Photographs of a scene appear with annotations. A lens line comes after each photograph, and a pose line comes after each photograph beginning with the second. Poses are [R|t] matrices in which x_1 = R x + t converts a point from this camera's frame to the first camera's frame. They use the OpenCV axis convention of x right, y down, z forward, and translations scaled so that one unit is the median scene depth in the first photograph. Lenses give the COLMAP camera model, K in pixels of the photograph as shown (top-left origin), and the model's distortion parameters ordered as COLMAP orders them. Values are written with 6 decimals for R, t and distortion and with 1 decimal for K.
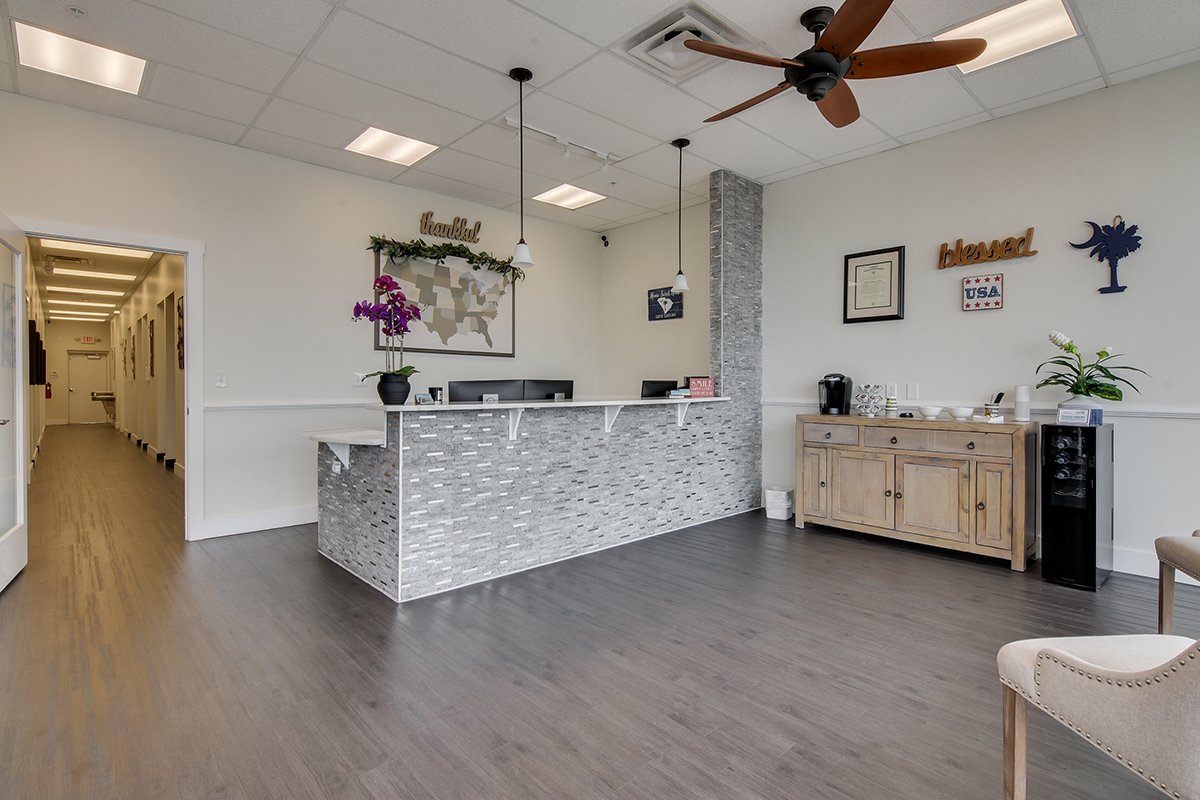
lens RADIAL K [[587.7, 0, 601.6], [0, 587.7, 393.7], [0, 0, 1]] dist [-0.000786, -0.000019]
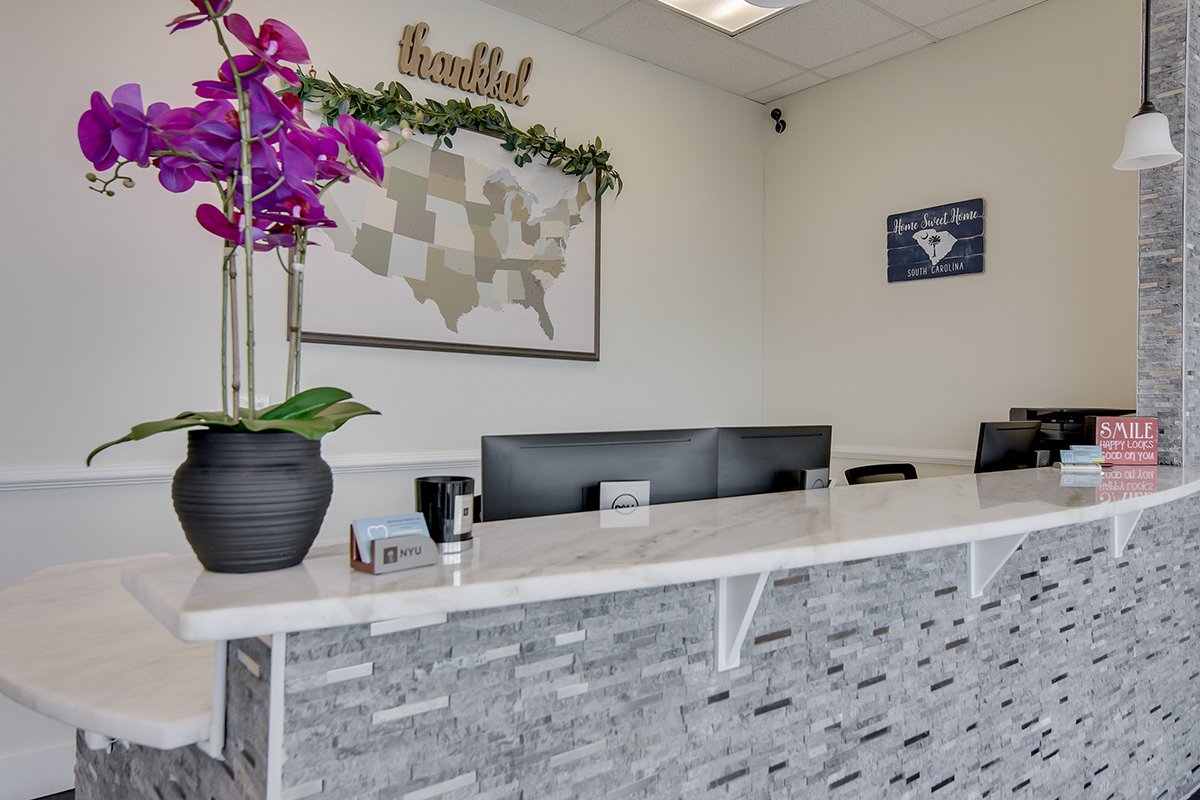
lens RADIAL K [[819.4, 0, 599.4], [0, 819.4, 401.3], [0, 0, 1]] dist [0.035364, 0.001004]
pose [[0.997922, 0.007653, -0.063977, -0.115231], [-0.008772, 0.999813, -0.017225, -0.020801], [0.063833, 0.017750, 0.997803, 0.389914]]
